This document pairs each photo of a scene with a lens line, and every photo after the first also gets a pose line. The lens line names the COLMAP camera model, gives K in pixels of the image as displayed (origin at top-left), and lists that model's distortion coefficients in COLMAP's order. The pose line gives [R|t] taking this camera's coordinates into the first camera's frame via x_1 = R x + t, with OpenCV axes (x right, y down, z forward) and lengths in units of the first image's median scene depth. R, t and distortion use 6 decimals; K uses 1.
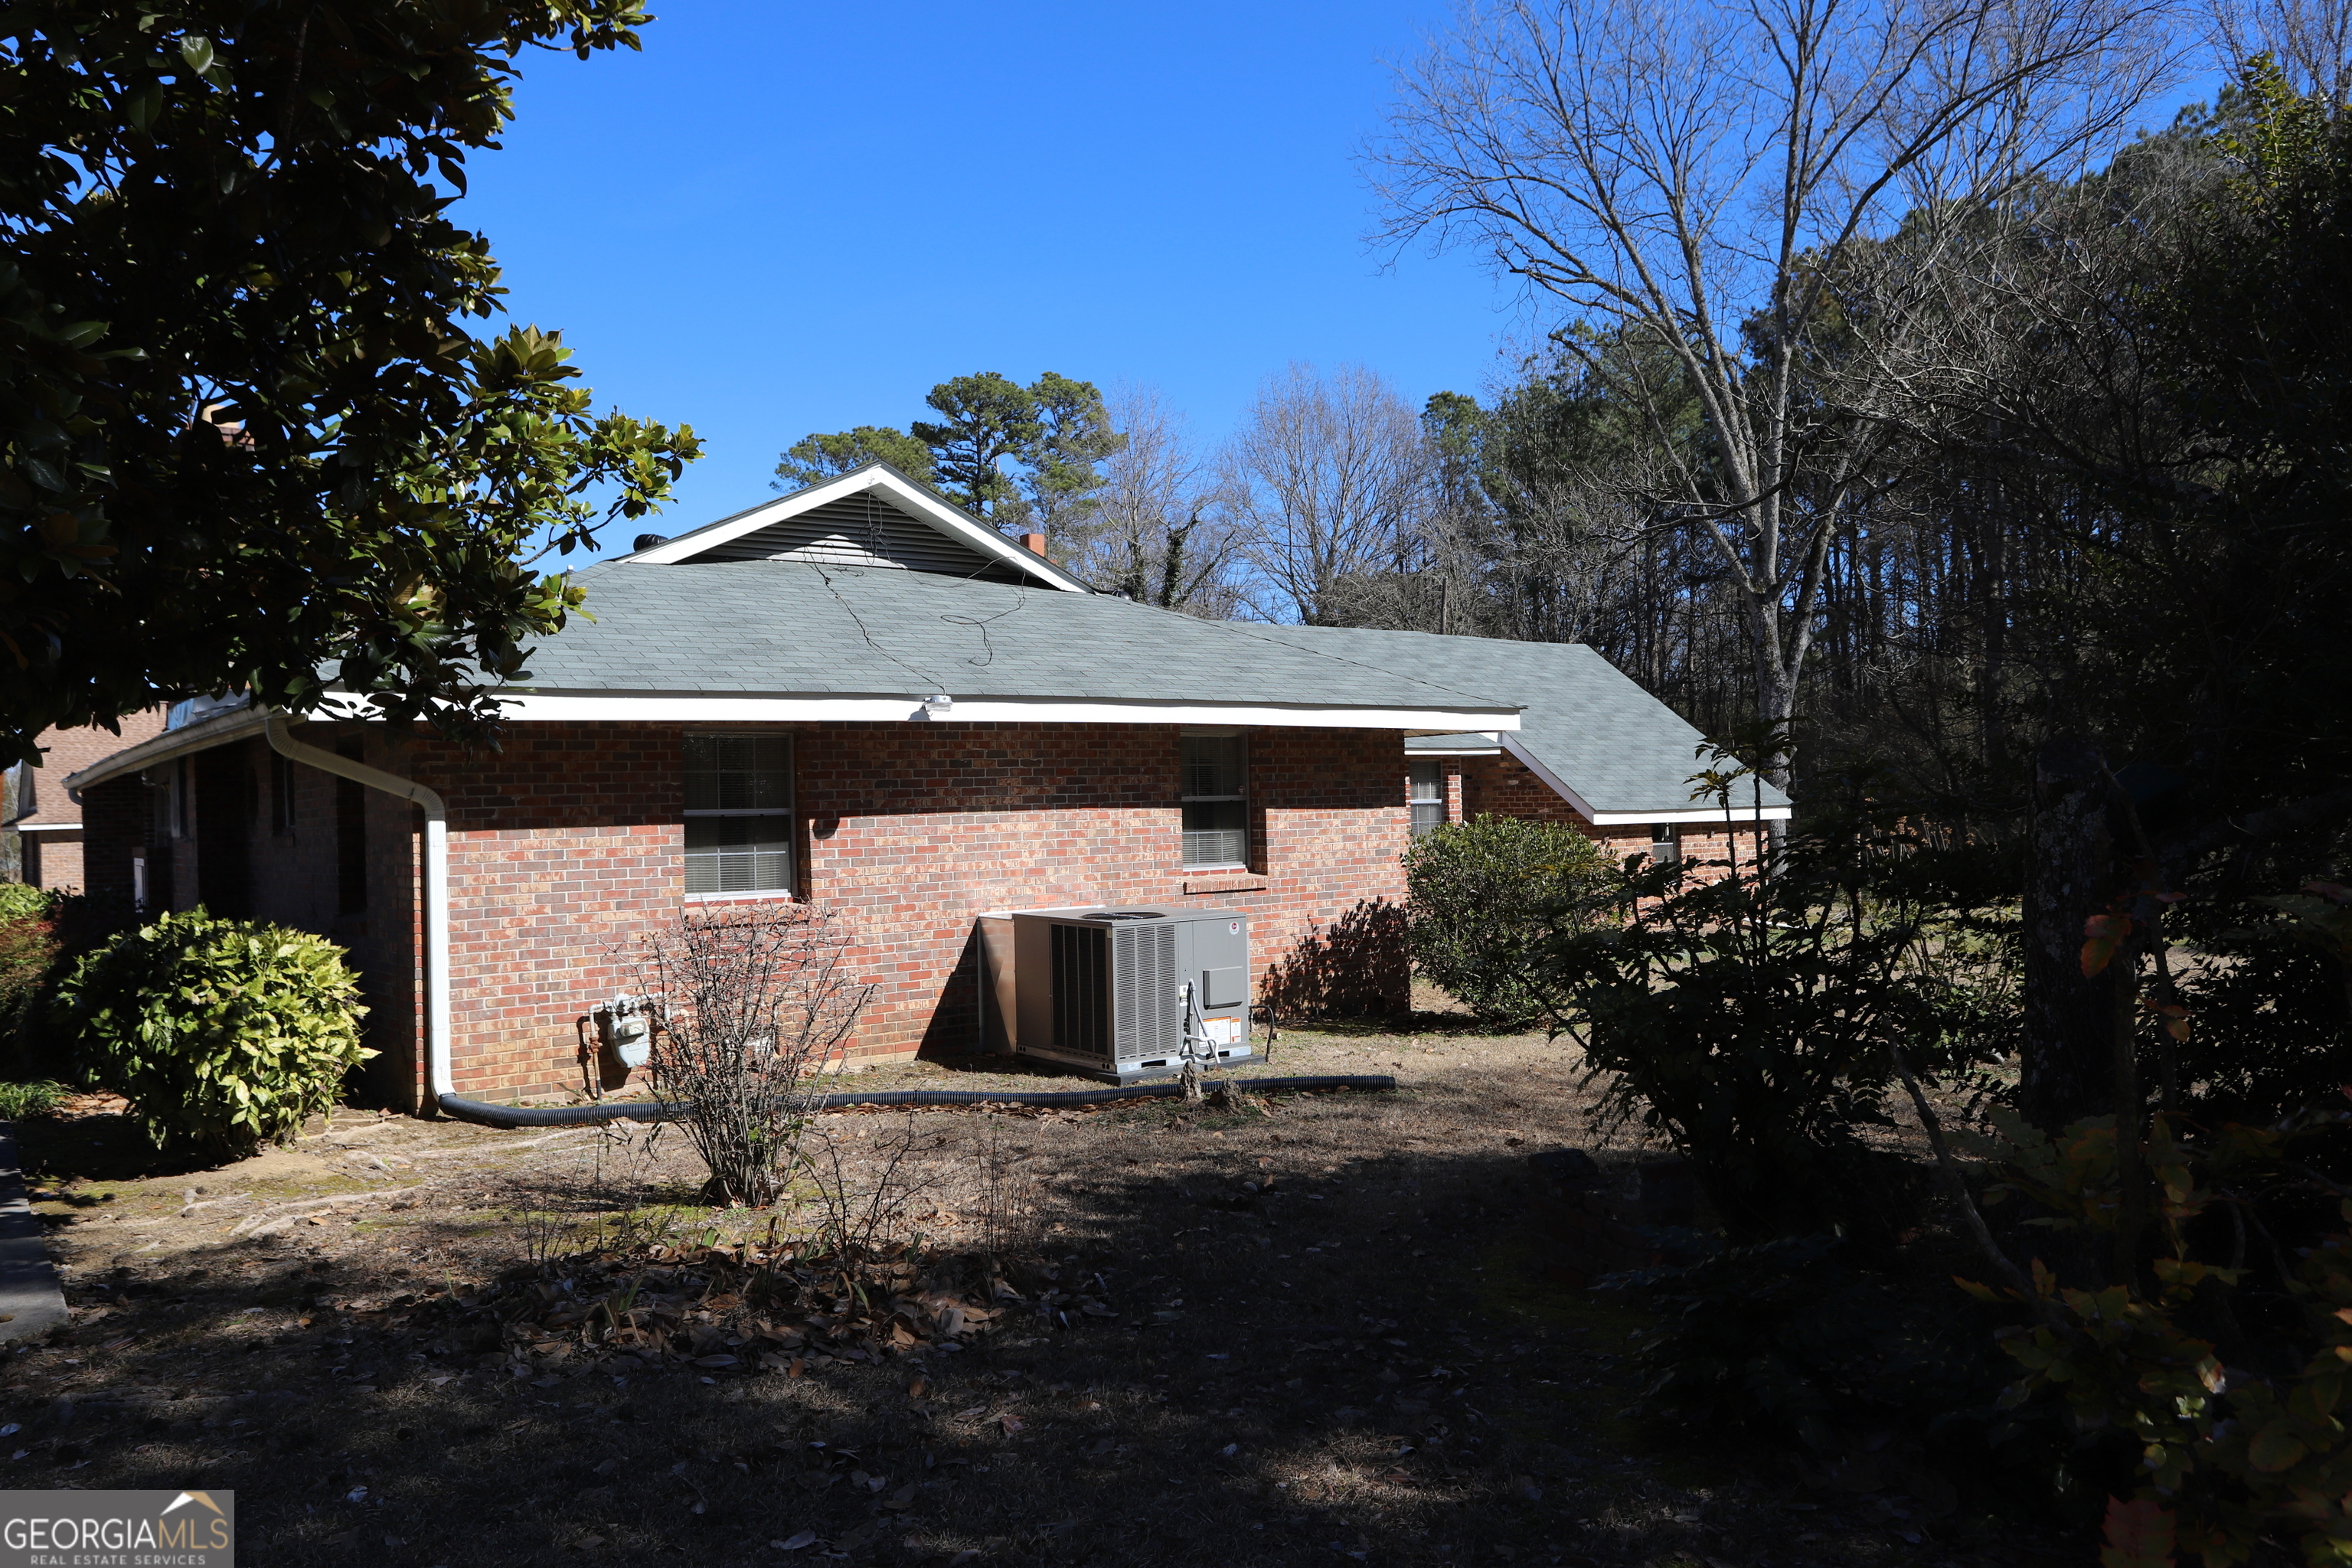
lens RADIAL K [[1752.4, 0, 1176.0], [0, 1752.4, 784.0], [0, 0, 1]] dist [-0.005348, -0.000621]
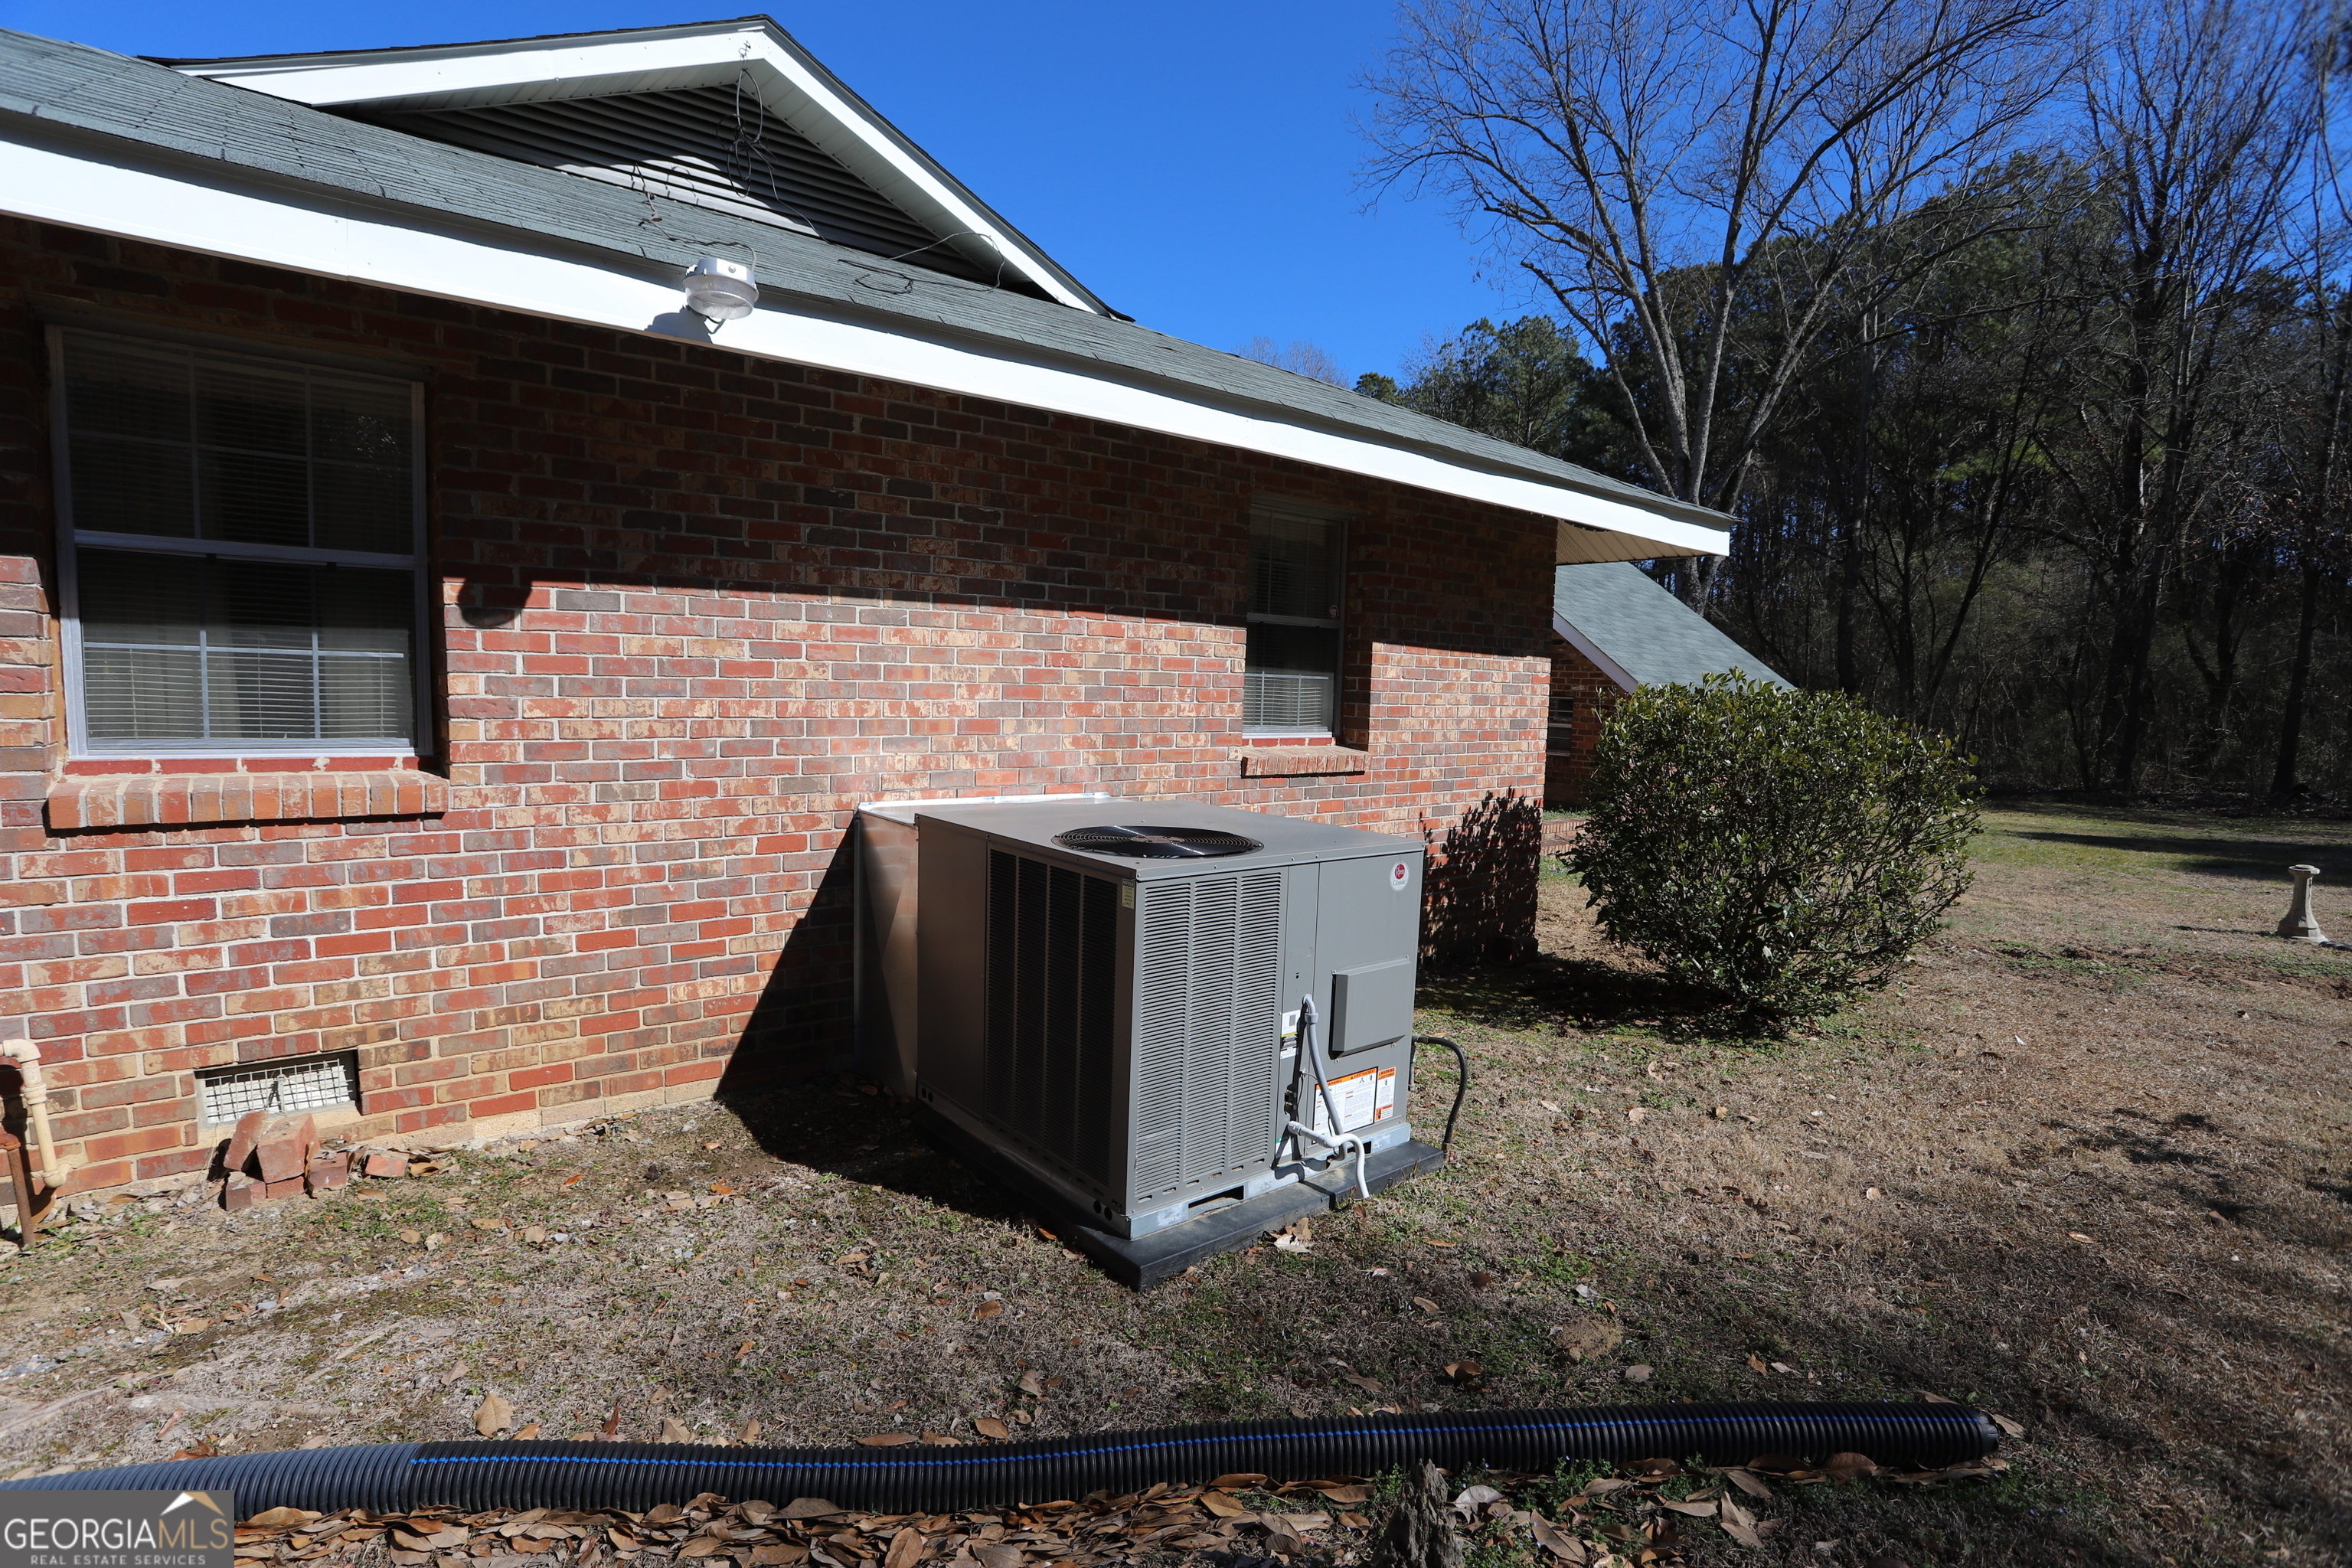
lens RADIAL K [[1150.0, 0, 1176.0], [0, 1150.0, 784.0], [0, 0, 1]] dist [-0.081001, 0.037045]
pose [[0.997988, 0.050979, 0.037697, -0.033719], [-0.054436, 0.993773, 0.097225, 0.030674], [-0.032506, -0.099081, 0.994548, 0.656474]]
